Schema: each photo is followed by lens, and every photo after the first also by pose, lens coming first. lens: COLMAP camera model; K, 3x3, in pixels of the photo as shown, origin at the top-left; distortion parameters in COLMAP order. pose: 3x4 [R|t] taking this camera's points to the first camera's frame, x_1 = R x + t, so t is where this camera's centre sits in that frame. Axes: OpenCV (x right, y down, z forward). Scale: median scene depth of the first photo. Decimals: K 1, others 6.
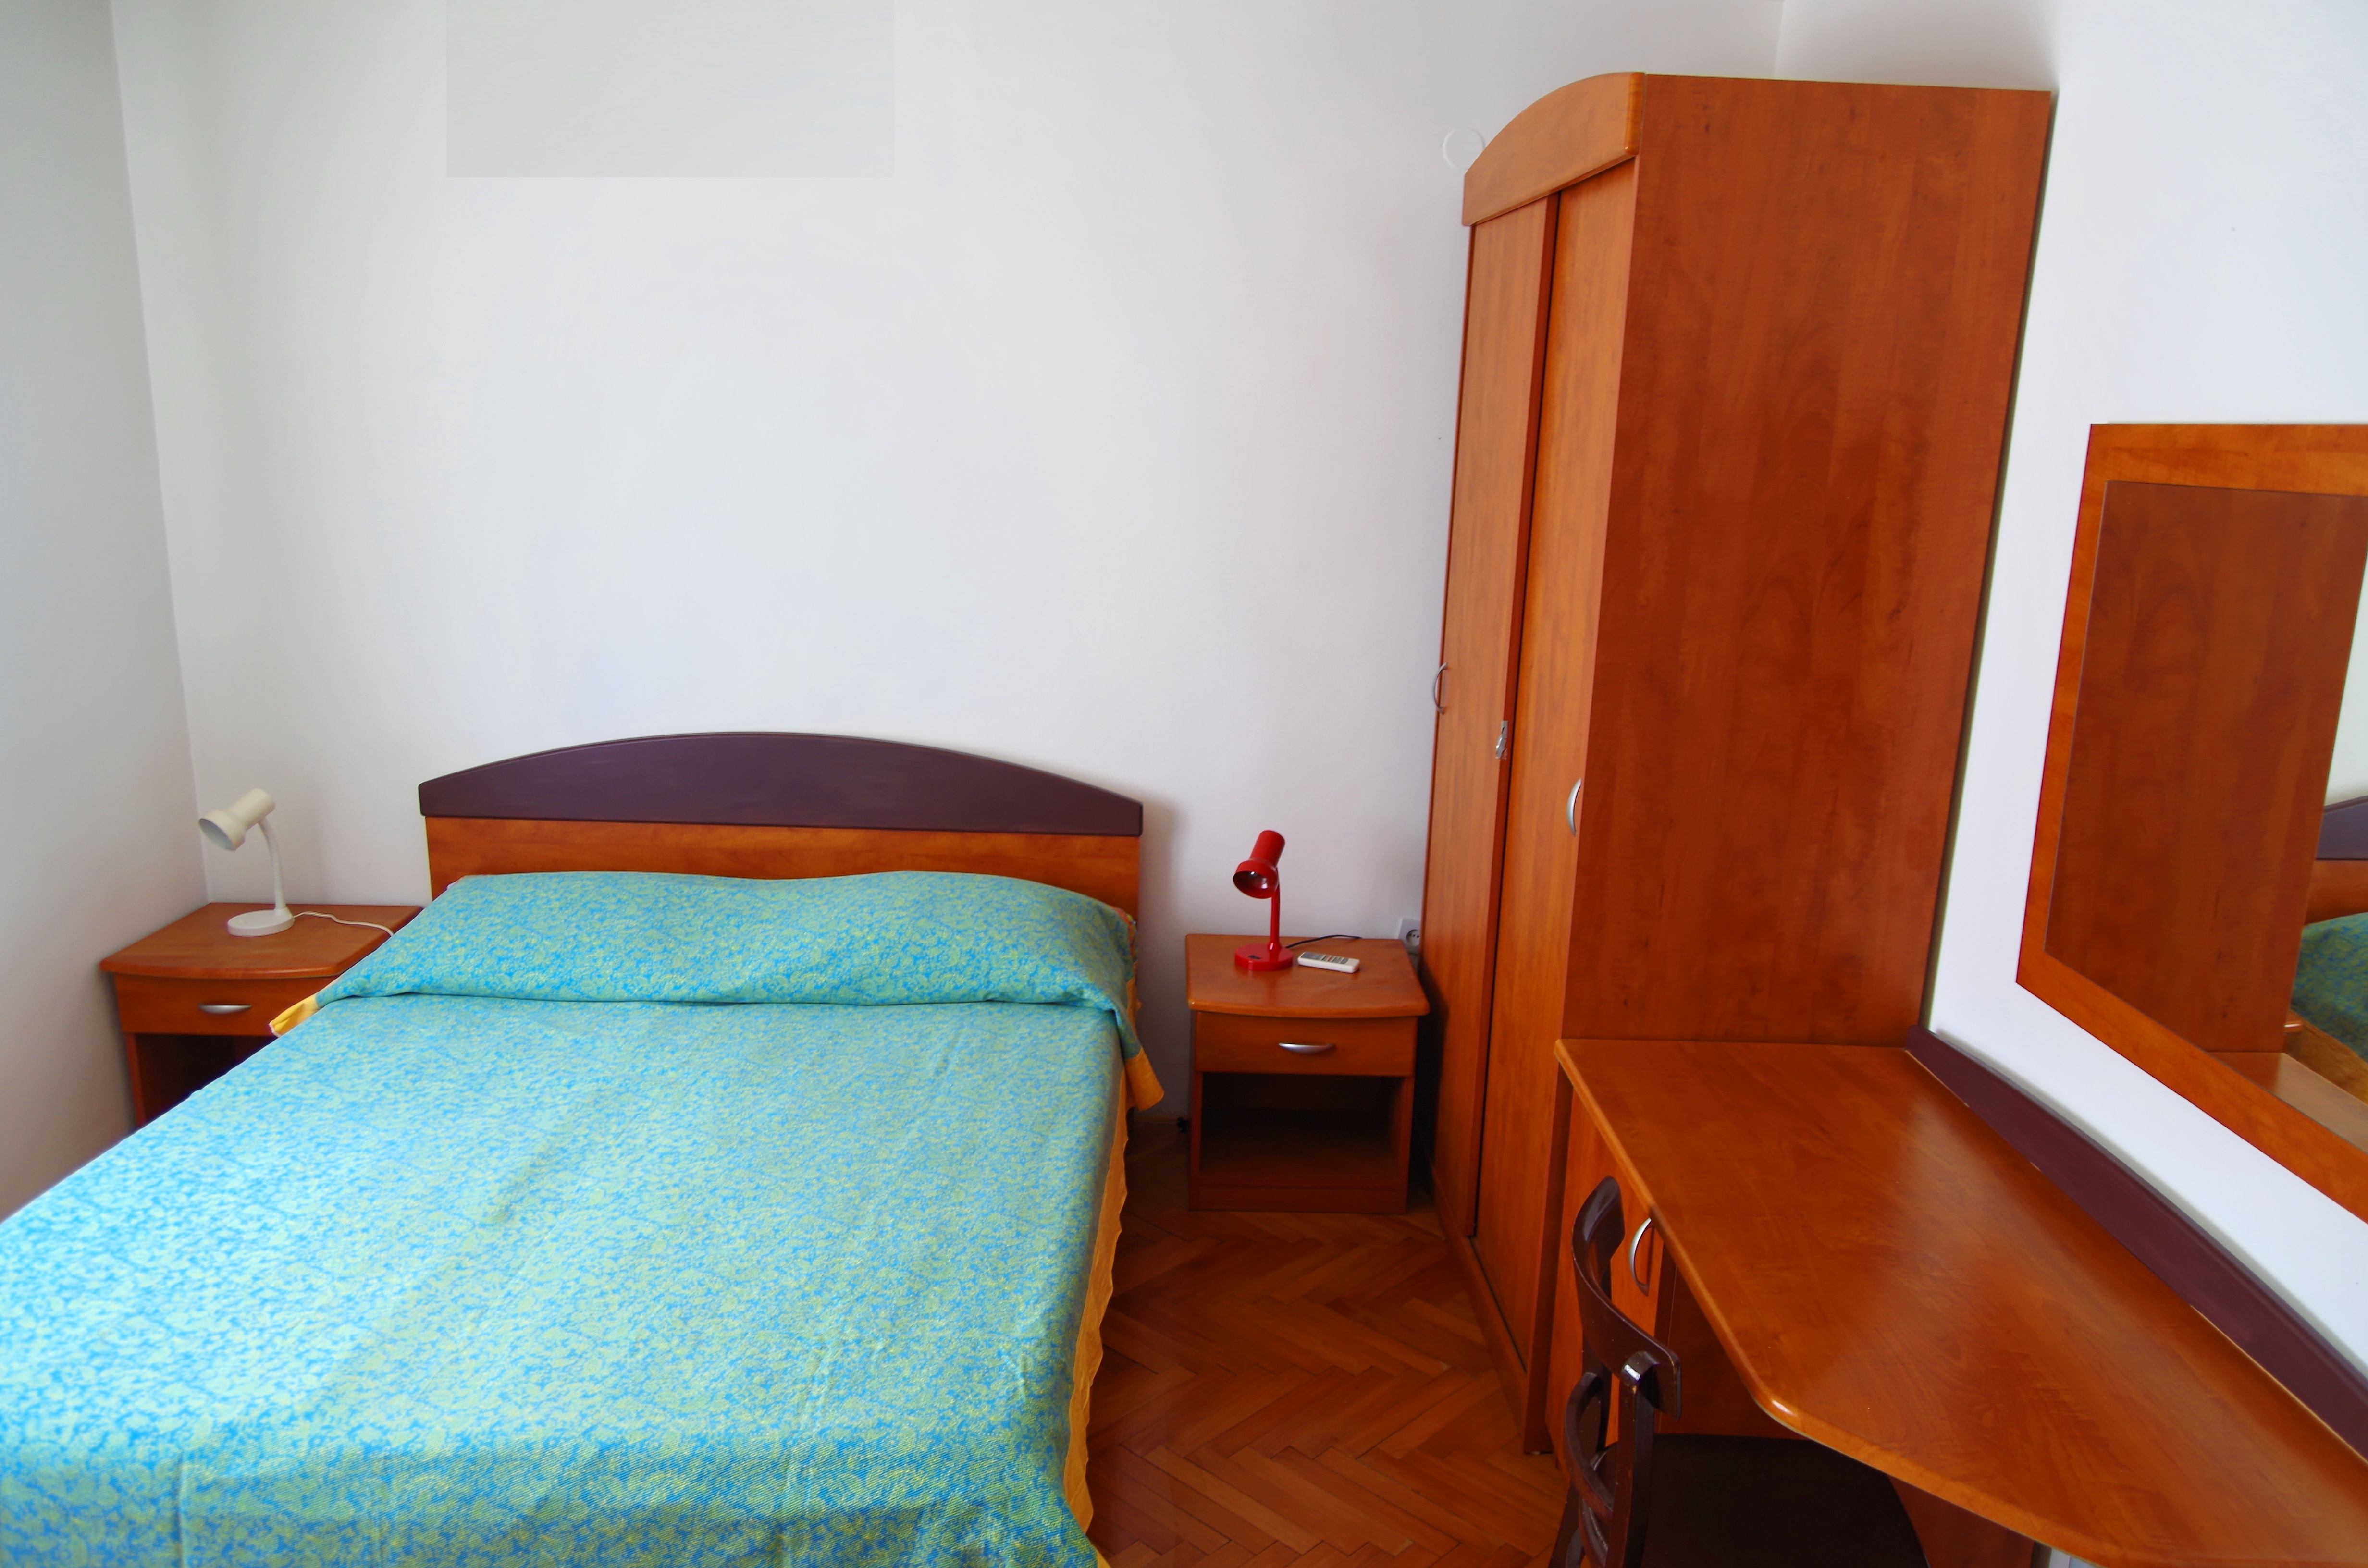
lens RADIAL K [[1687.8, 0, 1173.8], [0, 1687.8, 798.2], [0, 0, 1]] dist [-0.009667, 0.006679]
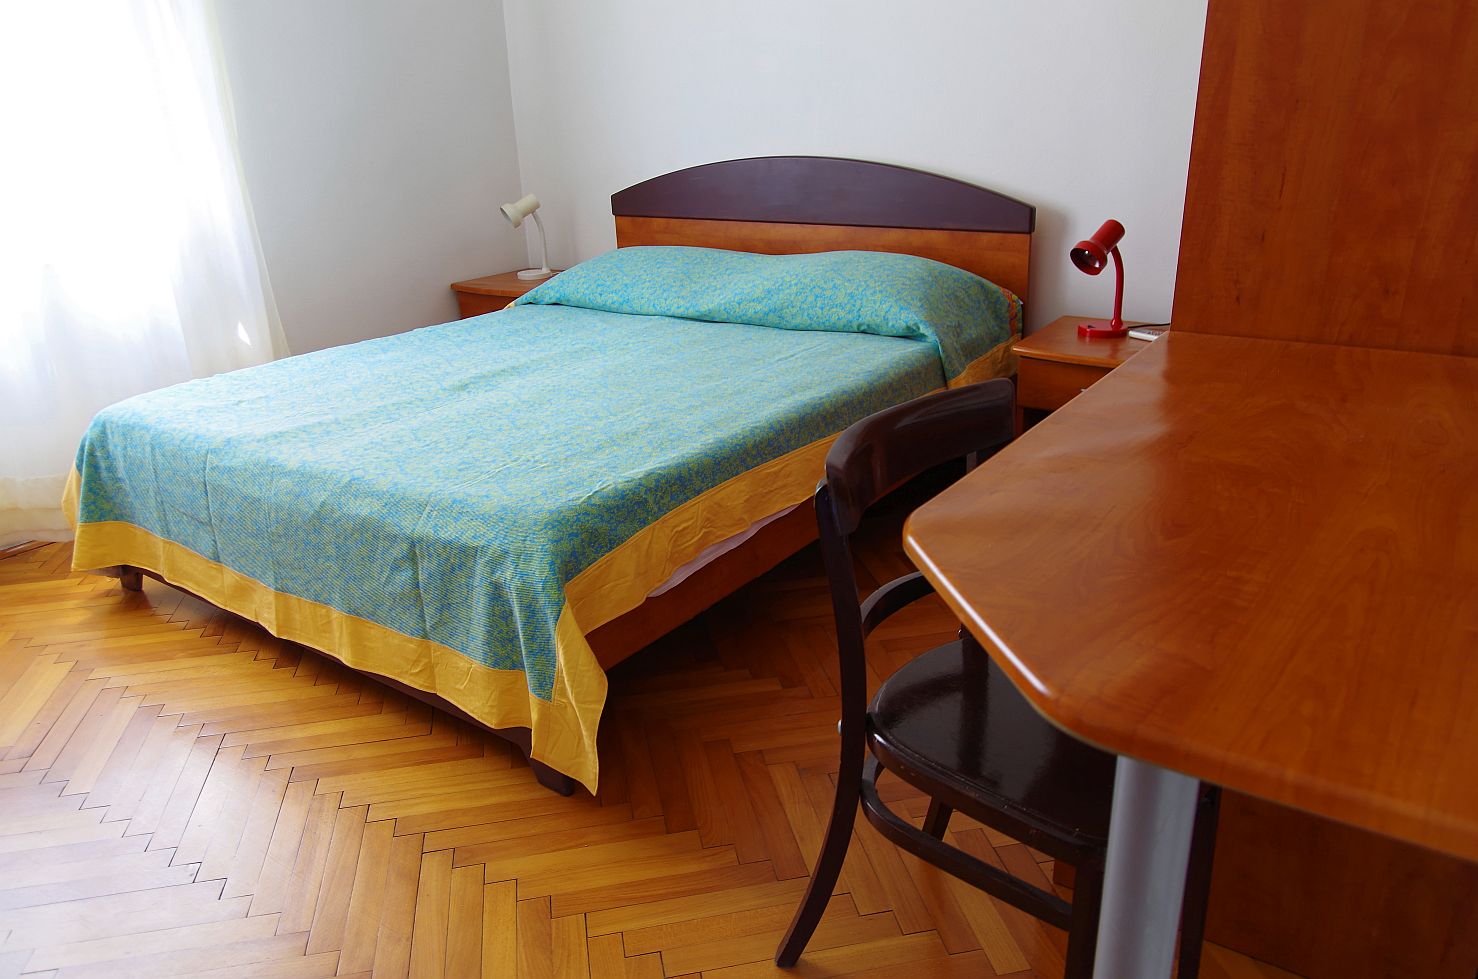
lens RADIAL K [[1053.6, 0, 732.6], [0, 1053.6, 498.4], [0, 0, 1]] dist [-0.009667, 0.006679]
pose [[0.821804, 0.157000, -0.547712, 0.297890], [-0.082701, 0.983975, 0.157965, 0.128071], [0.563736, -0.084520, 0.821619, 0.226331]]
